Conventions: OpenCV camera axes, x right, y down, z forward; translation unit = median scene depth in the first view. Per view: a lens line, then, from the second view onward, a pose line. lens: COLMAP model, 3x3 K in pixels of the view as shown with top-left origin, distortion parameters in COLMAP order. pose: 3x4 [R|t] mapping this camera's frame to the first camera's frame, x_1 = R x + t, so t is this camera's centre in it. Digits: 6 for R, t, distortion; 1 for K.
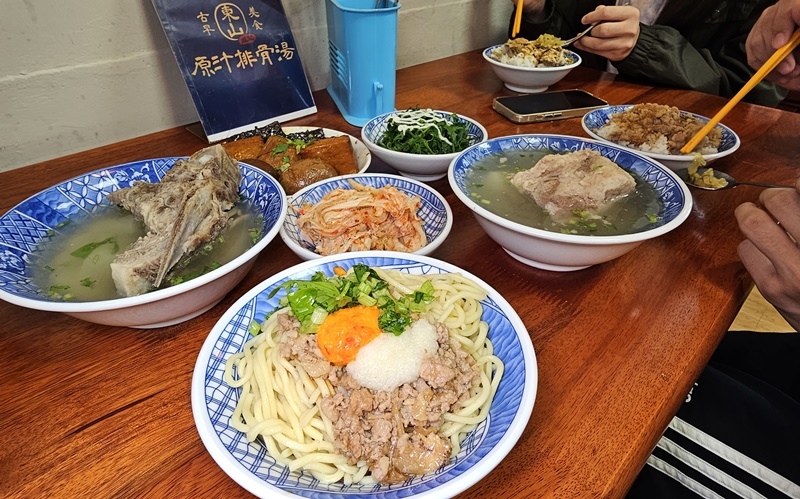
lens RADIAL K [[451.3, 0, 396.9], [0, 451.3, 254.2], [0, 0, 1]] dist [0.004675, -0.001210]
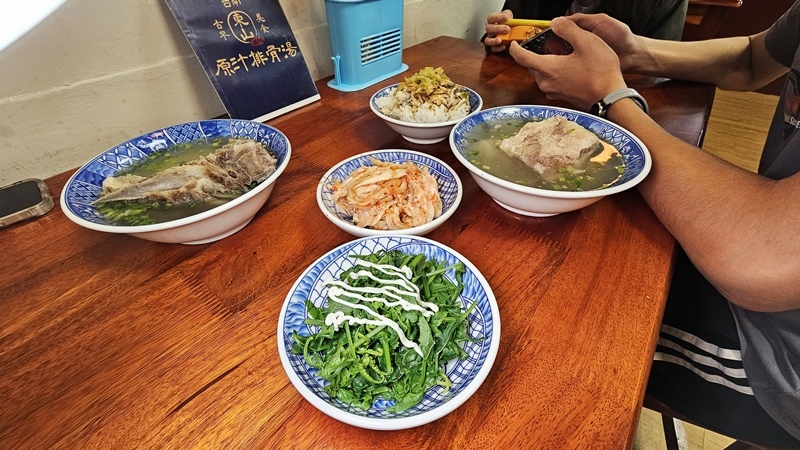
lens RADIAL K [[321.0, 0, 393.7], [0, 321.0, 221.6], [0, 0, 1]] dist [0.003597, -0.000267]
pose [[0.993182, -0.098174, 0.062865, -0.117915], [0.092500, 0.991854, 0.087579, -0.066994], [-0.070951, -0.081167, 0.994172, 0.135846]]
